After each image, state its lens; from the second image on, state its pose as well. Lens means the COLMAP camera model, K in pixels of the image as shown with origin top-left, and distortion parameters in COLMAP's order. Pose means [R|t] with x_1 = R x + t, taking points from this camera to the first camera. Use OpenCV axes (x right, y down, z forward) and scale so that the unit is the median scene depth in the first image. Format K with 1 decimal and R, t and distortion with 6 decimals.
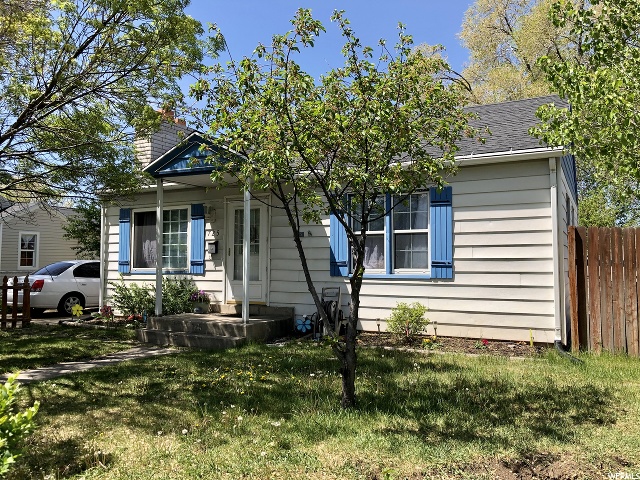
lens RADIAL K [[516.9, 0, 335.4], [0, 516.9, 237.5], [0, 0, 1]] dist [0.058129, -0.110349]
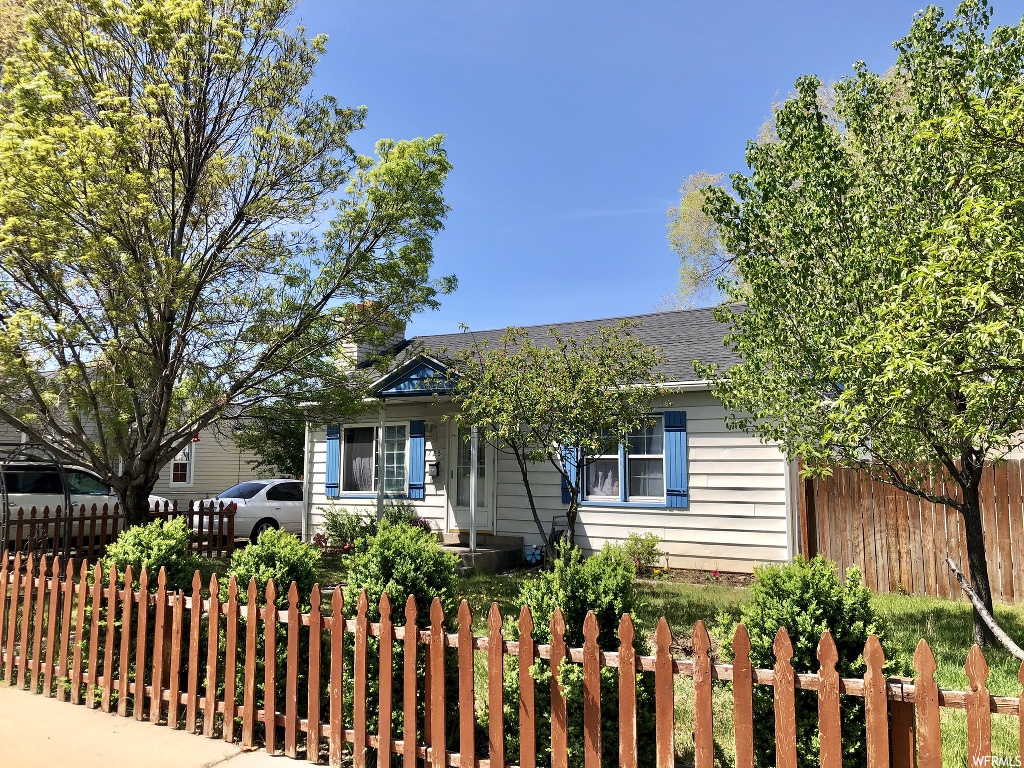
lens RADIAL K [[880.7, 0, 518.1], [0, 880.7, 374.2], [0, 0, 1]] dist [0.106647, -0.225021]
pose [[0.996257, -0.008536, -0.086024, 0.048020], [0.004050, 0.998629, -0.052193, -0.071149], [0.086351, 0.051649, 0.994925, -0.573735]]
